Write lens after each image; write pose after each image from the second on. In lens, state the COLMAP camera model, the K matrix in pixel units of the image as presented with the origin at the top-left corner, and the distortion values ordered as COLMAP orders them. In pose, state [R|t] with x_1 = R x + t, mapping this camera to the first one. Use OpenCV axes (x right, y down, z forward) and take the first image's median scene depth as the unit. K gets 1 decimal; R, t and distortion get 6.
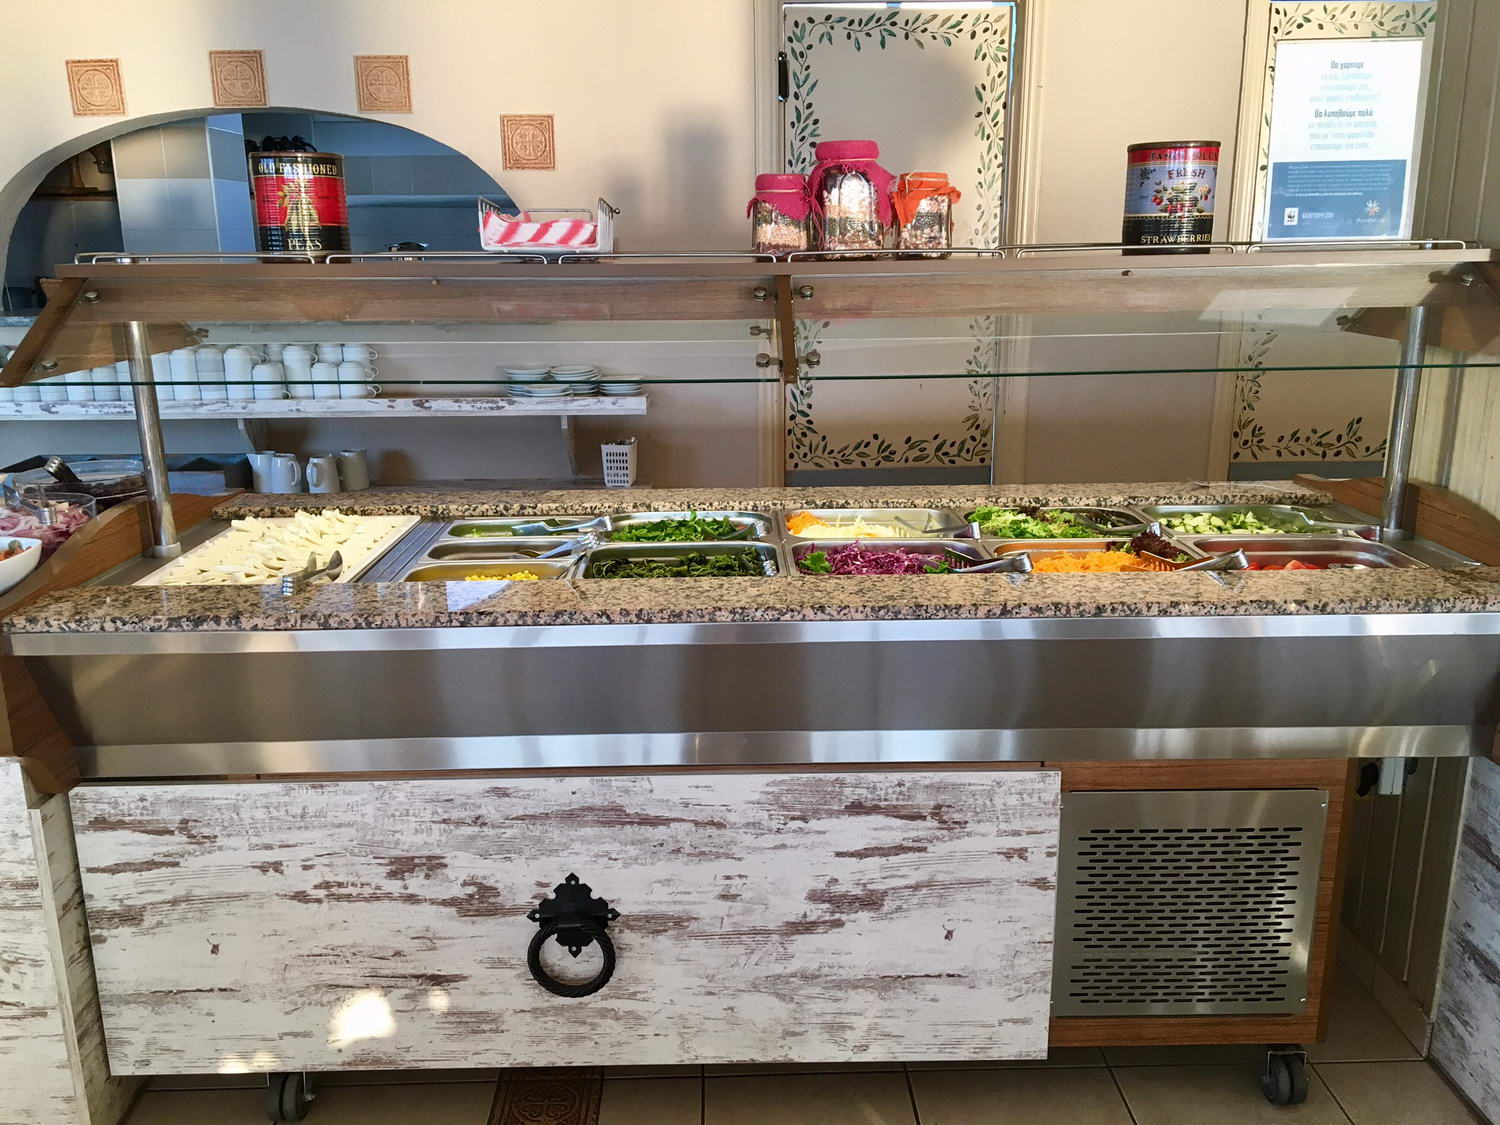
lens RADIAL K [[1274.3, 0, 746.7], [0, 1274.3, 560.5], [0, 0, 1]] dist [0.051560, -0.030110]
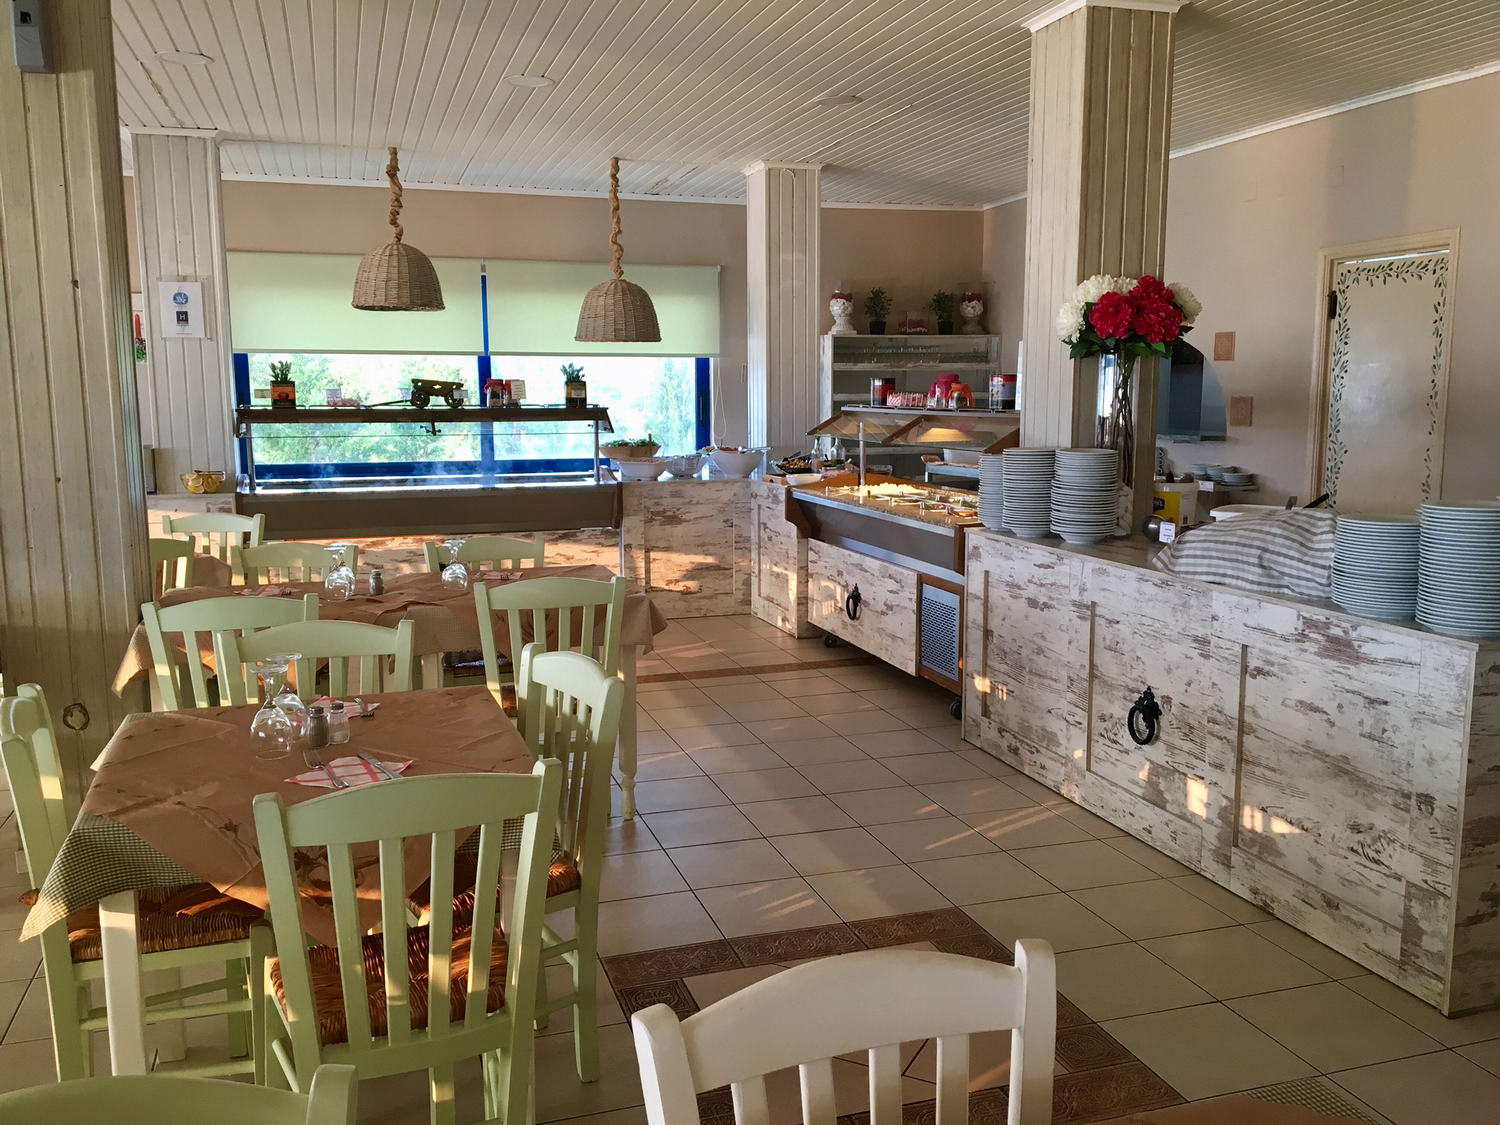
lens RADIAL K [[1274.3, 0, 748.7], [0, 1274.3, 559.2], [0, 0, 1]] dist [0.051560, -0.030110]
pose [[0.284398, 0.140068, -0.948419, 2.922910], [-0.232421, 0.969831, 0.073535, -0.002695], [0.930107, 0.199519, 0.308373, -0.326897]]
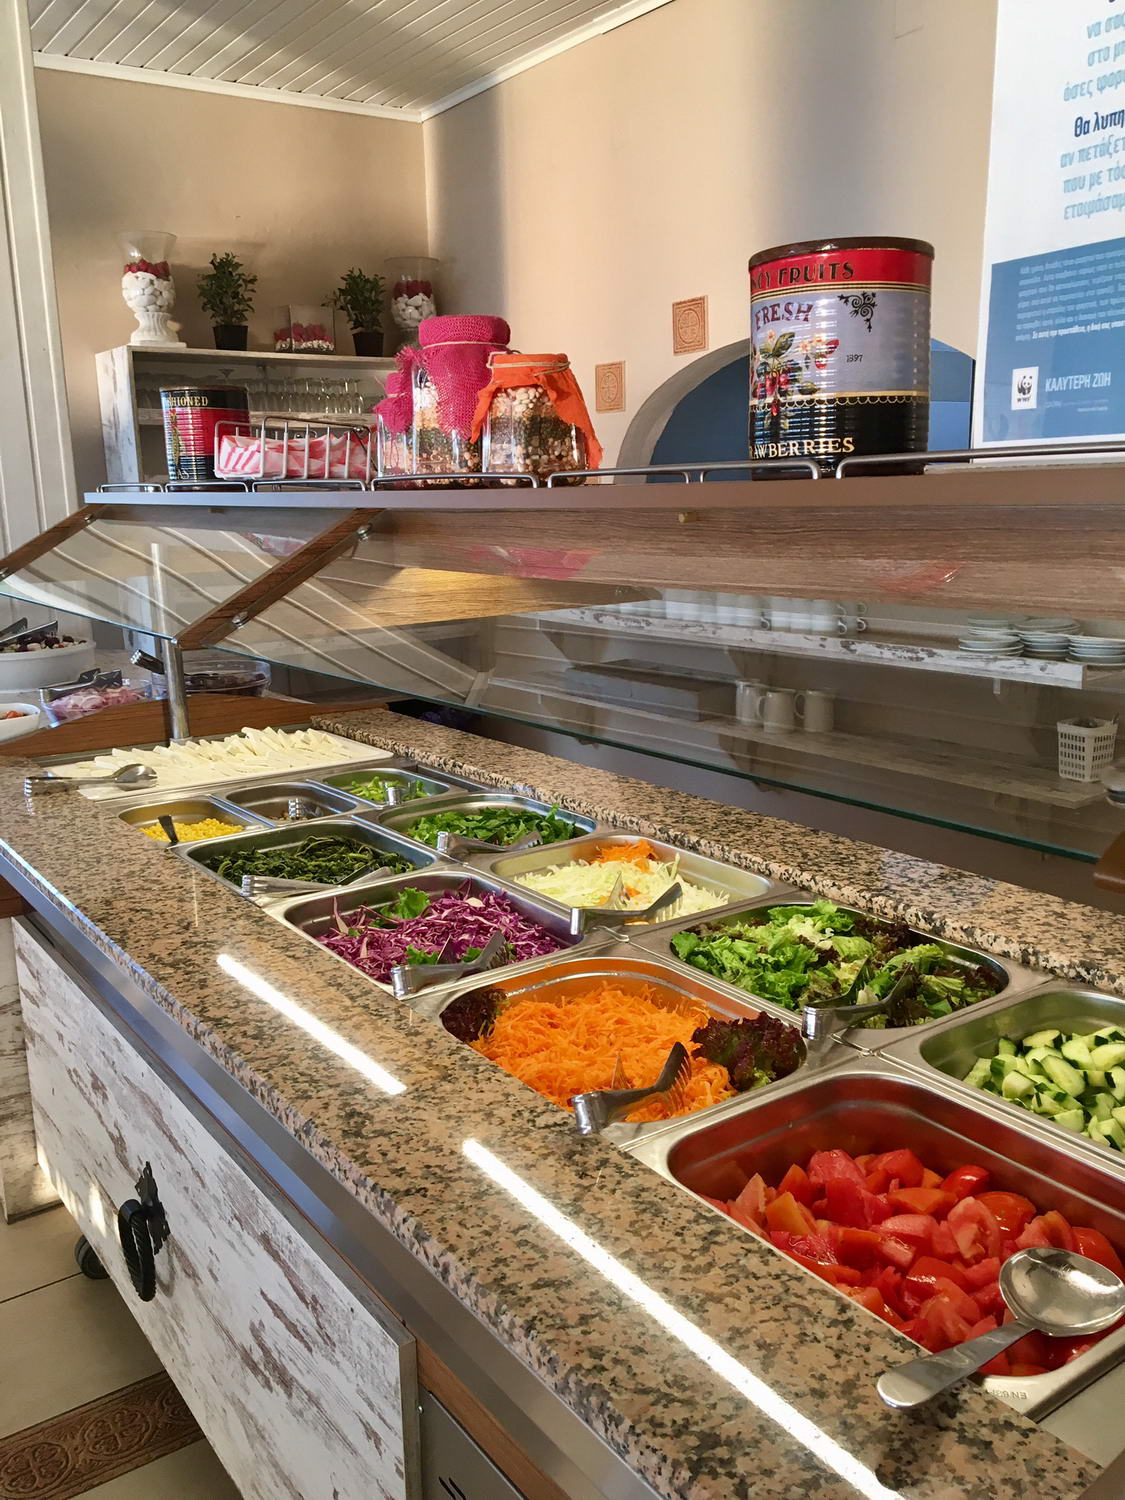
lens RADIAL K [[1274.3, 0, 557.0], [0, 1274.3, 744.4], [0, 0, 1]] dist [0.051560, -0.030110]
pose [[0.562874, 0.162891, -0.810333, 0.692351], [-0.183314, 0.980575, 0.069778, -0.156122], [0.805958, 0.109269, 0.581801, 0.650106]]
